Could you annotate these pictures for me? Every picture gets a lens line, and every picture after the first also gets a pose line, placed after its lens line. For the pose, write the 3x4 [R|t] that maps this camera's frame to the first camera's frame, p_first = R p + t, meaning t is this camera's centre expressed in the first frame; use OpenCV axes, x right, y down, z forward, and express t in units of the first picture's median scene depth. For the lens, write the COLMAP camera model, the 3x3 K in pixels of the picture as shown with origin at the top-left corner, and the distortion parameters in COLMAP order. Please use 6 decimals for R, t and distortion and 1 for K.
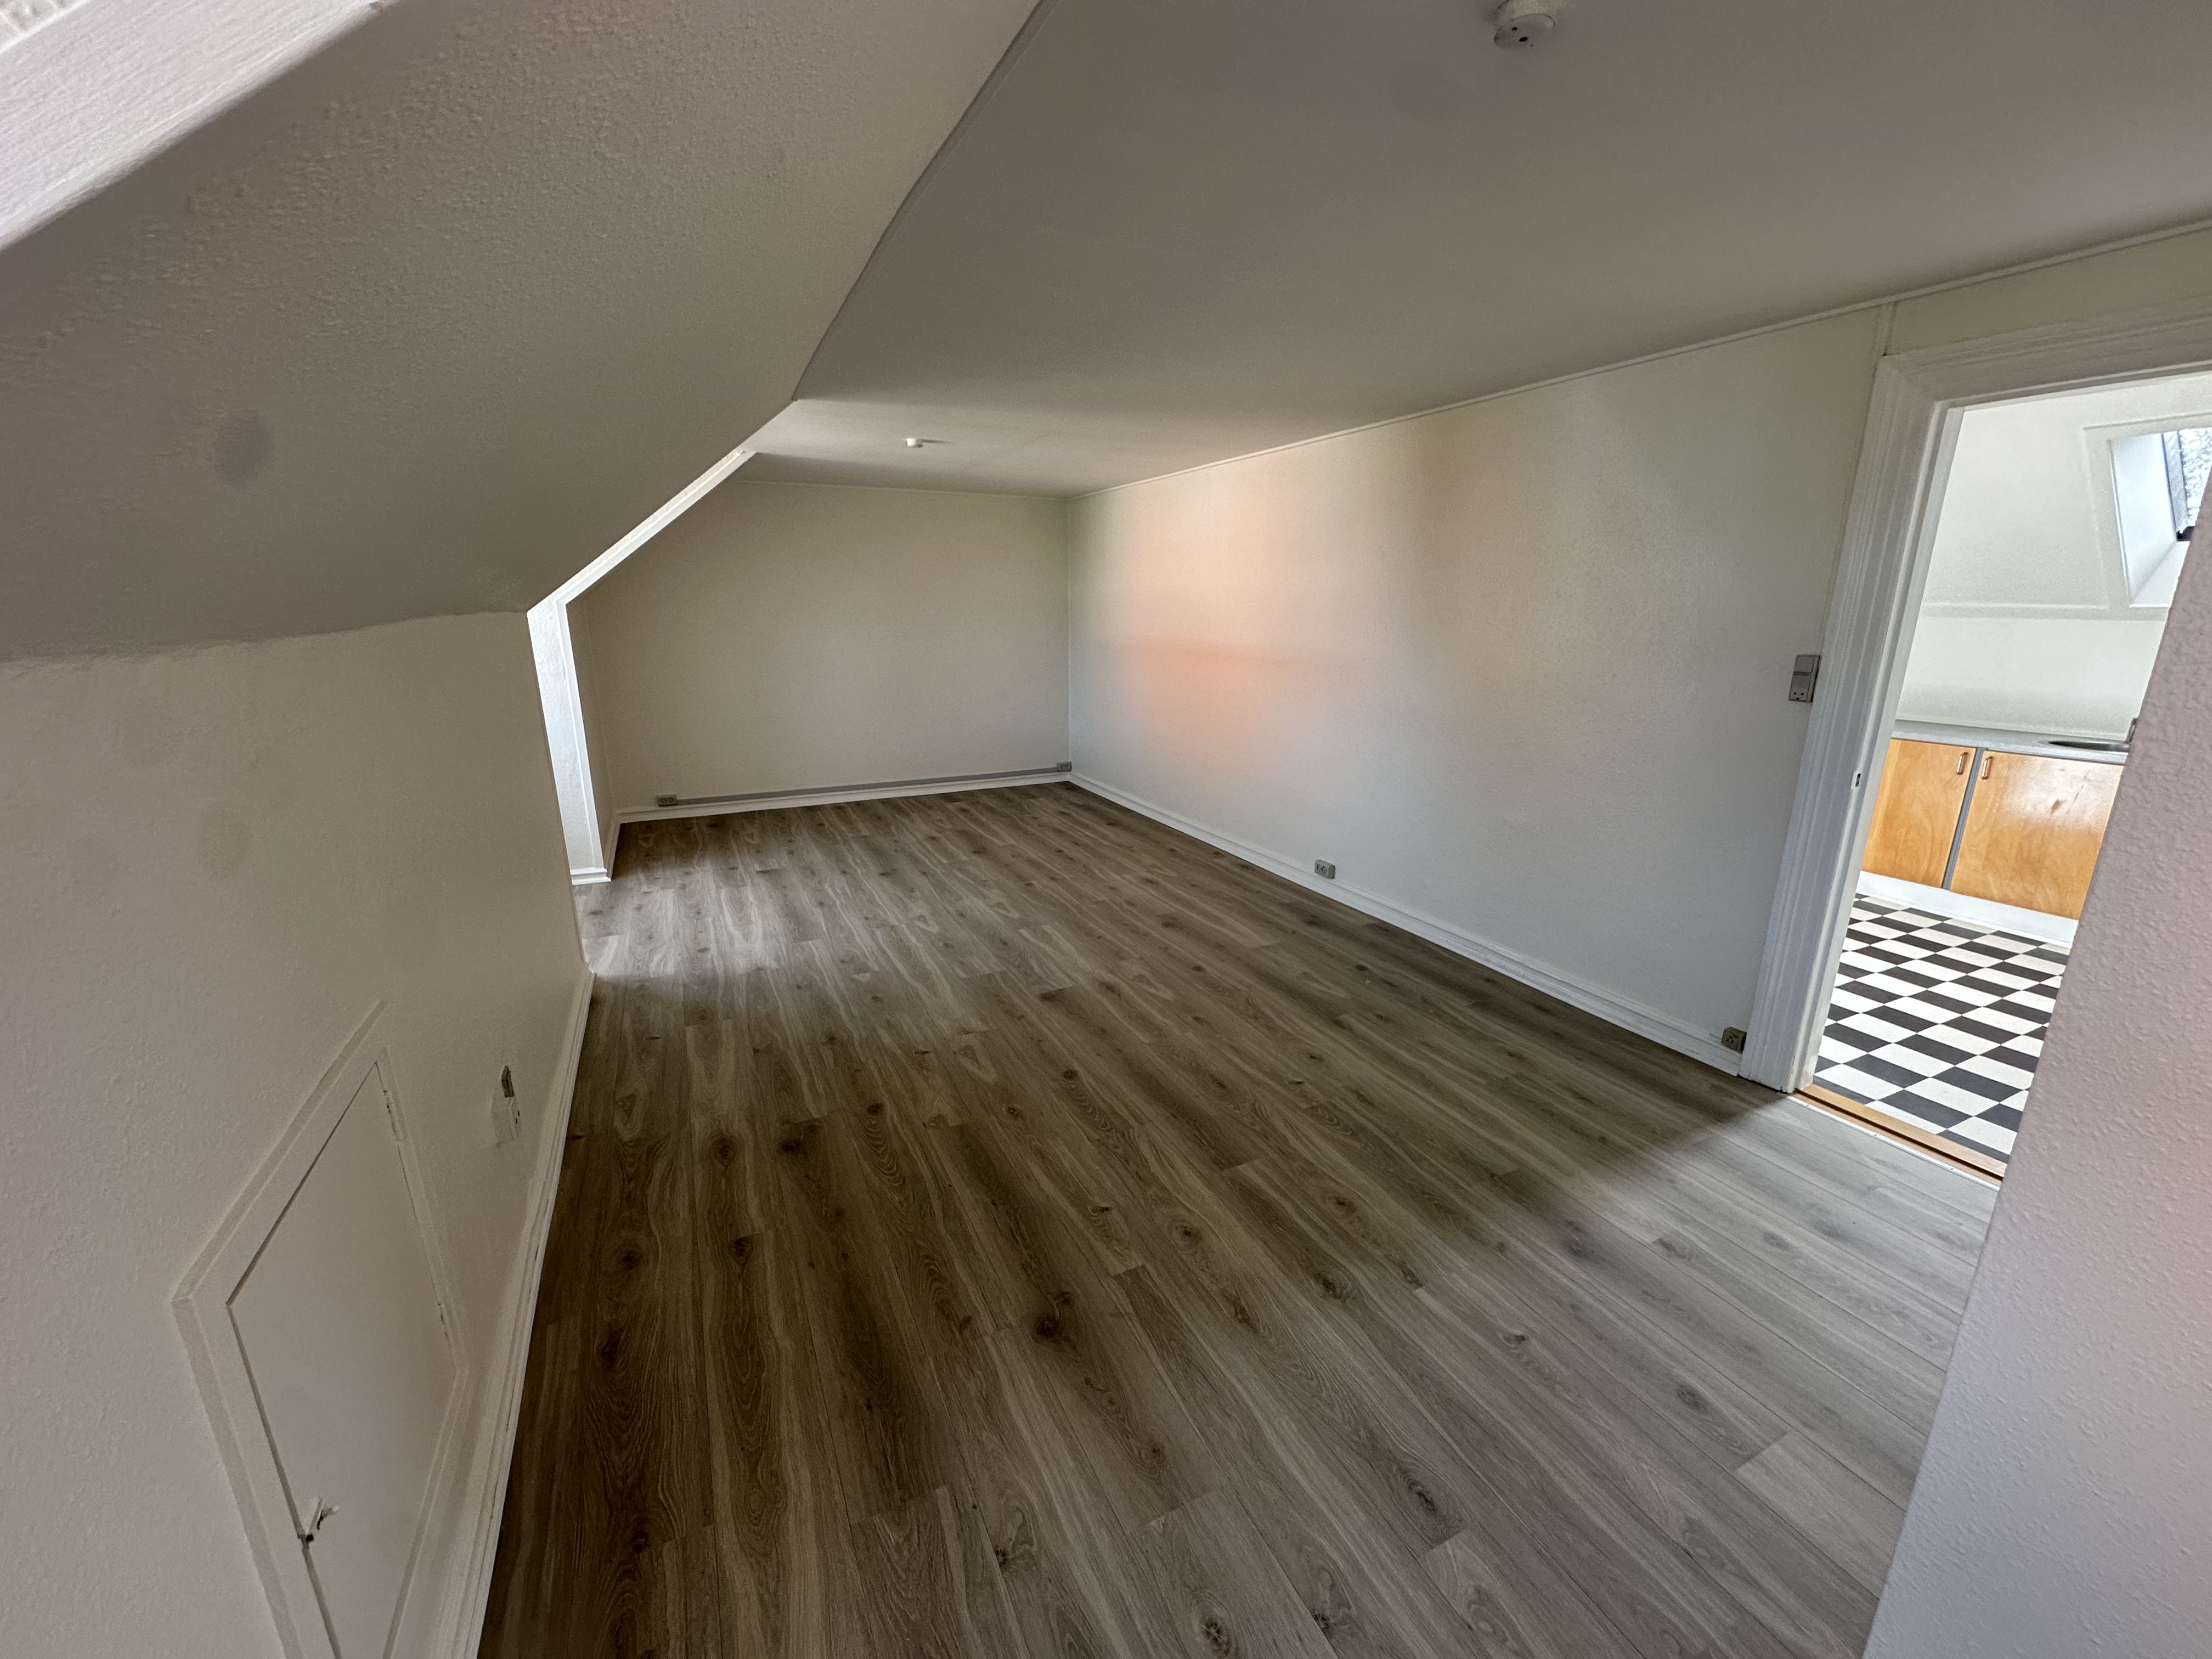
lens RADIAL K [[883.6, 0, 1106.0], [0, 883.6, 829.5], [0, 0, 1]] dist [-0.000435, -0.000071]
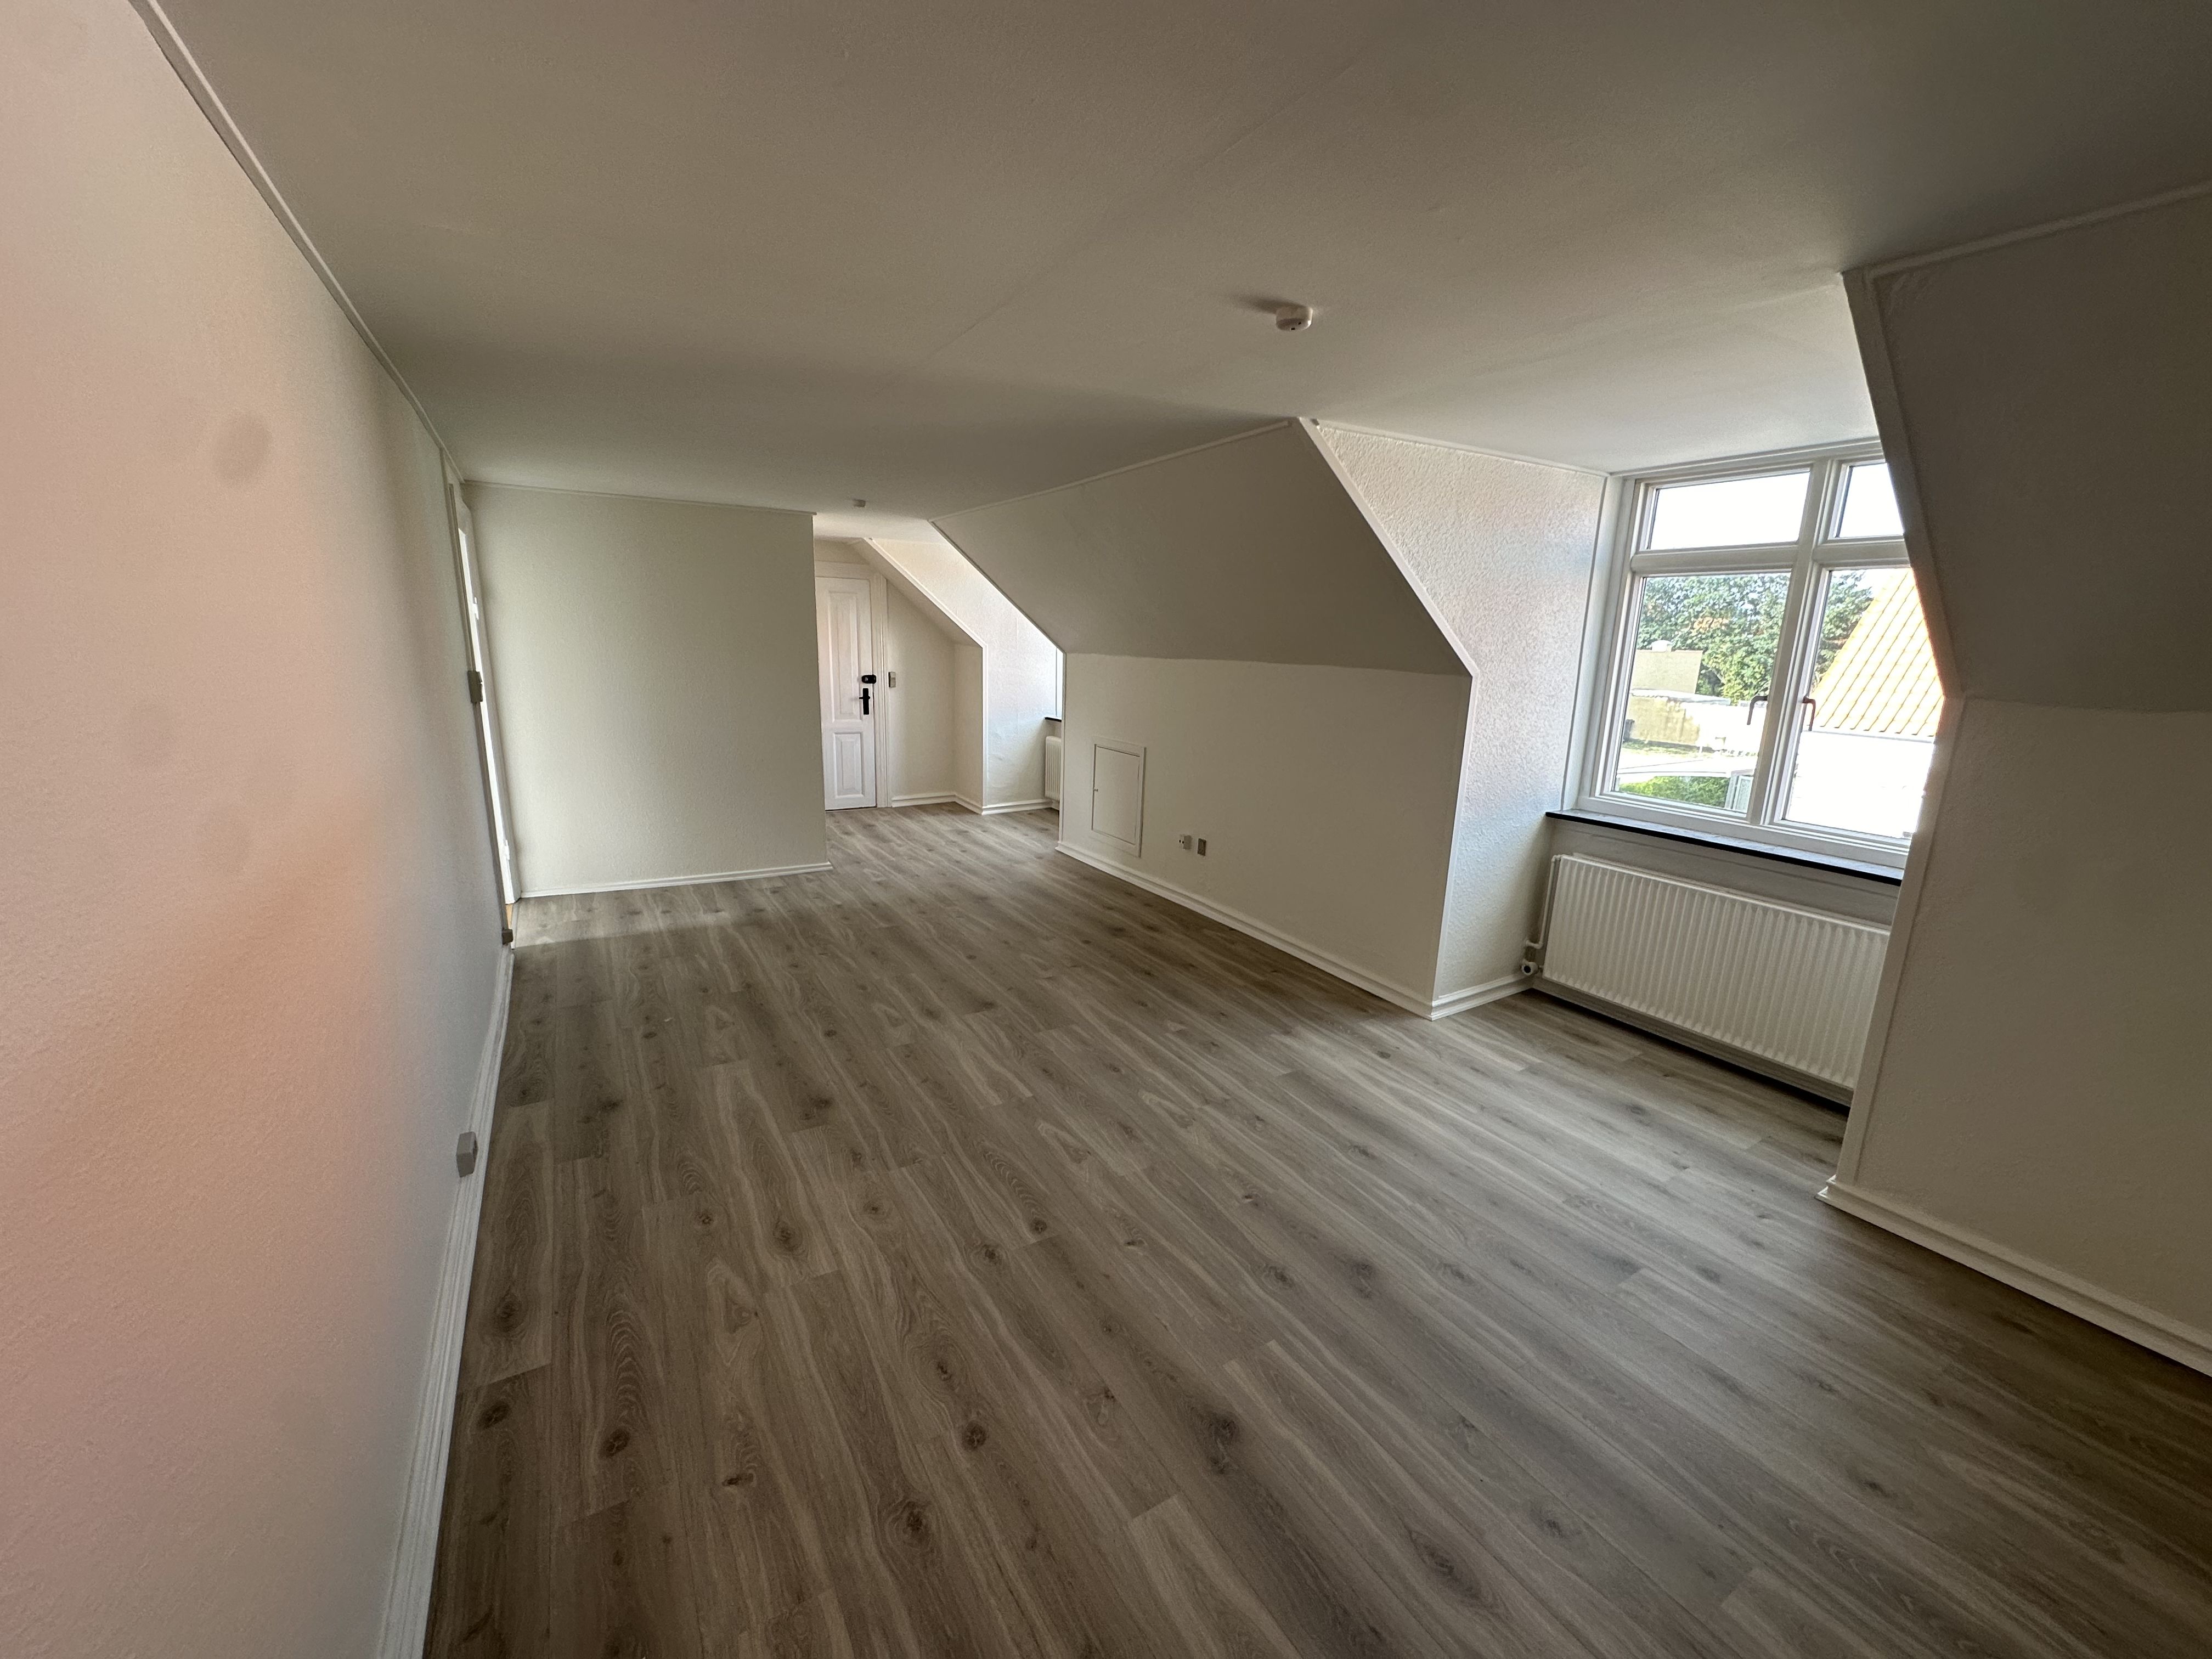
lens RADIAL K [[883.6, 0, 1106.0], [0, 883.6, 829.5], [0, 0, 1]] dist [-0.000435, -0.000071]
pose [[-0.995945, -0.008334, -0.089581, -0.094720], [-0.048118, 0.890660, 0.452116, -0.438348], [0.076018, 0.454593, -0.887449, 1.615093]]
